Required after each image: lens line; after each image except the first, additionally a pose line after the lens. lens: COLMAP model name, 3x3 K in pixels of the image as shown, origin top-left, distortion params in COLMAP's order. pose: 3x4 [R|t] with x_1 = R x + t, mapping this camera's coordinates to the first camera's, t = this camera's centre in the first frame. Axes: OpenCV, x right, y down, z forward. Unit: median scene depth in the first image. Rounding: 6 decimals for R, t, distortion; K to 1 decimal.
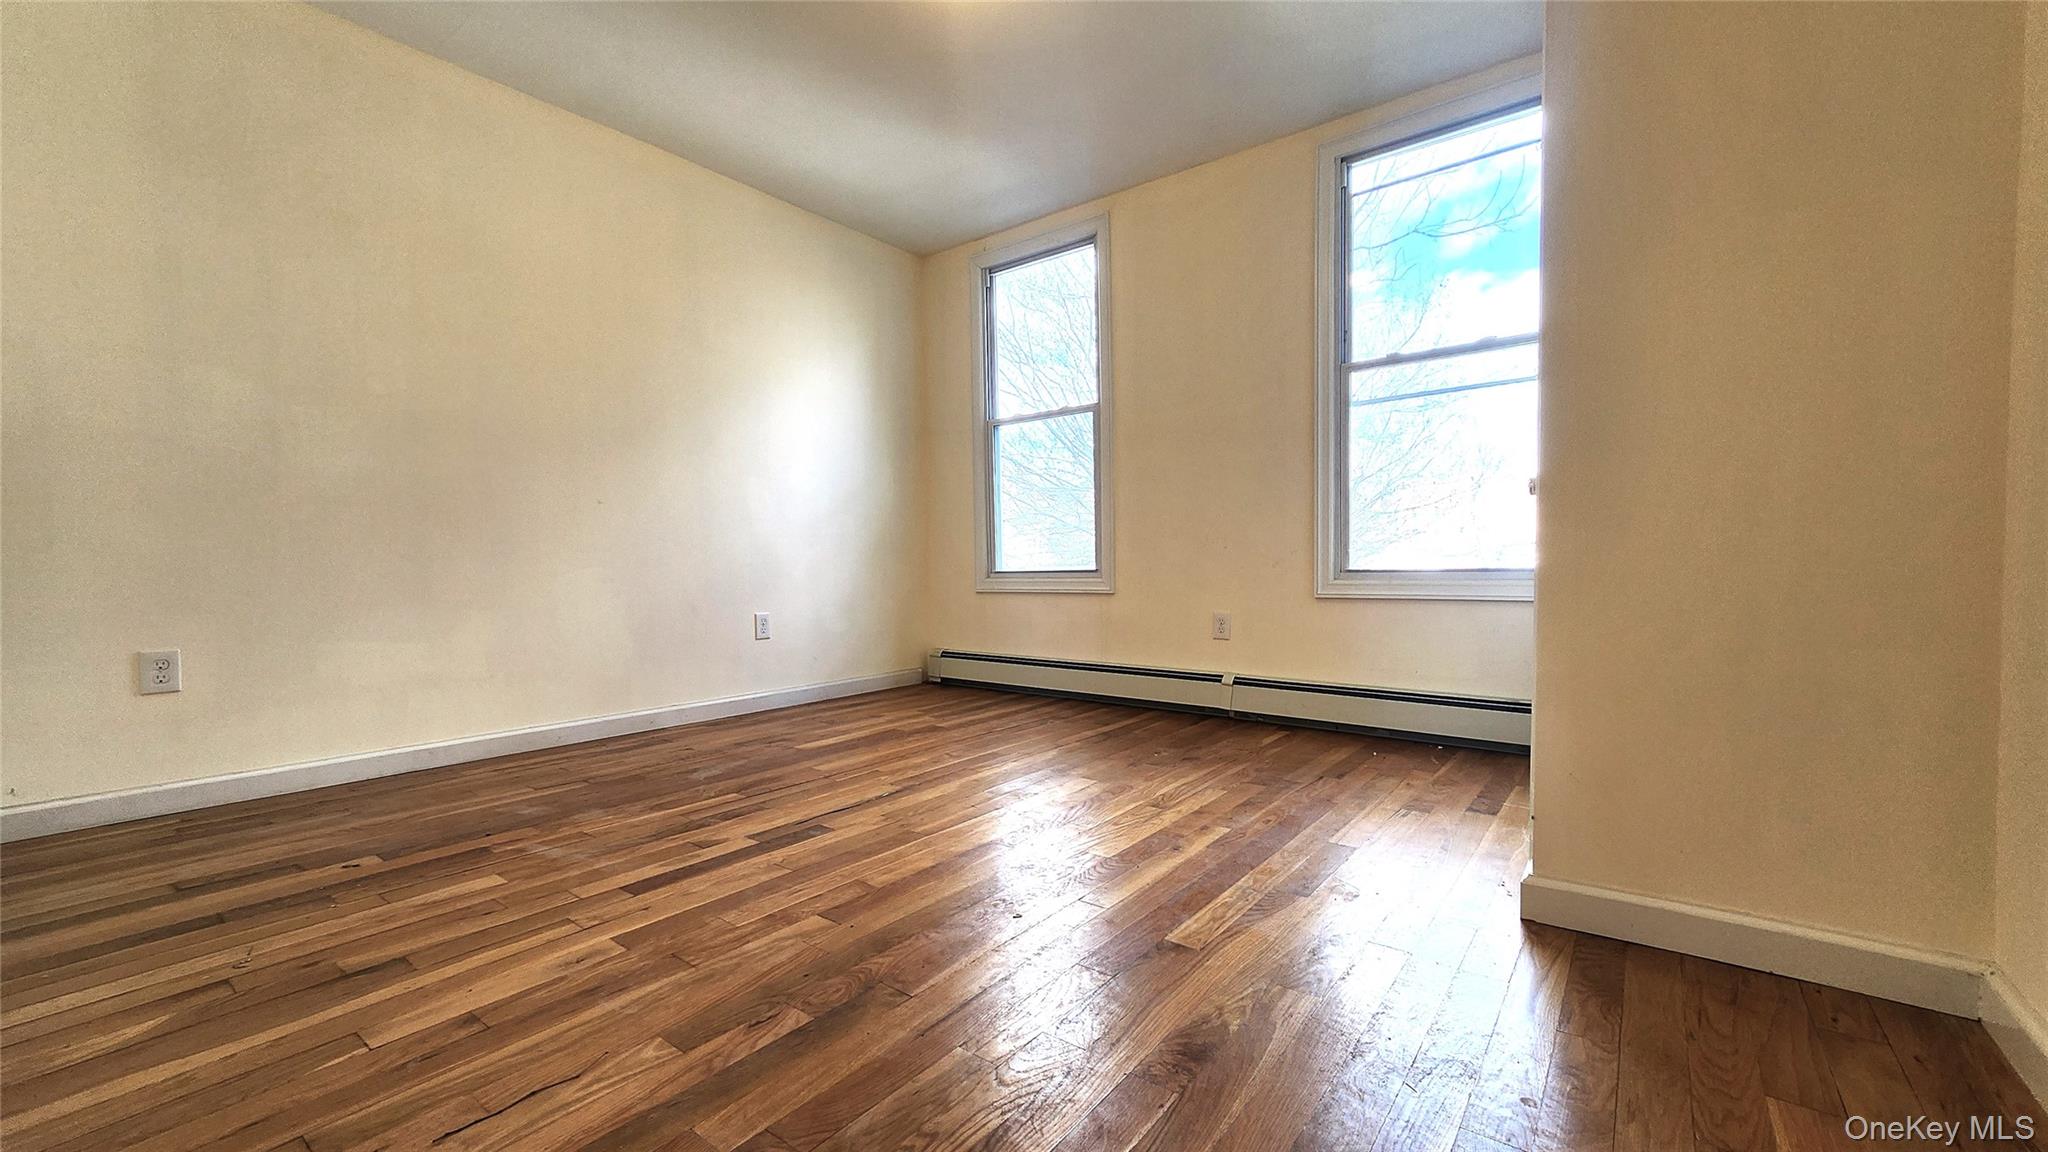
lens RADIAL K [[814.2, 0, 1023.2], [0, 814.2, 586.6], [0, 0, 1]] dist [0.001140, -0.000481]
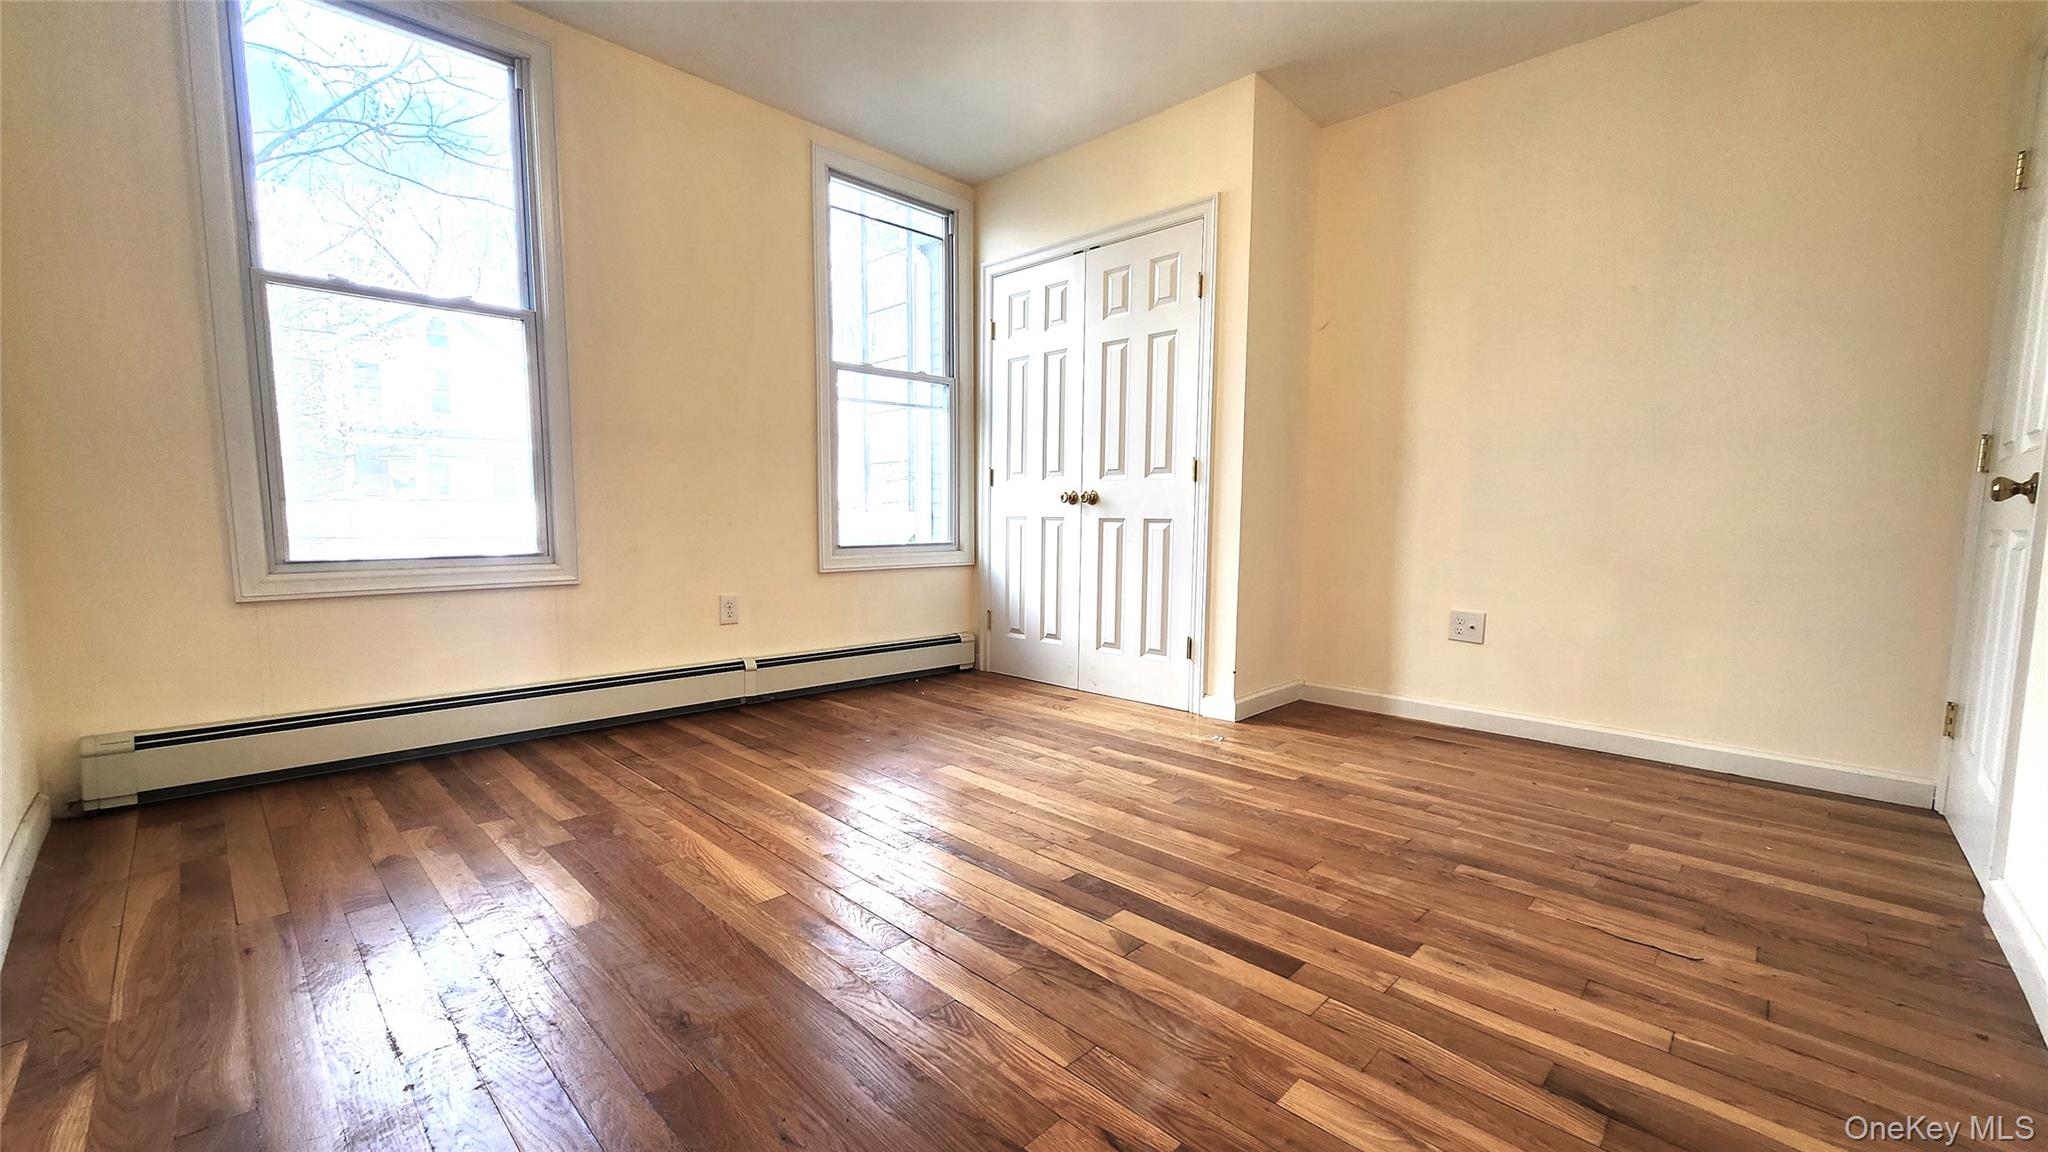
lens RADIAL K [[814.2, 0, 1024.6], [0, 814.2, 580.9], [0, 0, 1]] dist [0.001140, -0.000481]
pose [[0.109943, -0.068170, 0.991597, -1.056244], [0.016321, 0.997635, 0.066776, -0.066537], [-0.993804, 0.008842, 0.110795, 0.947707]]
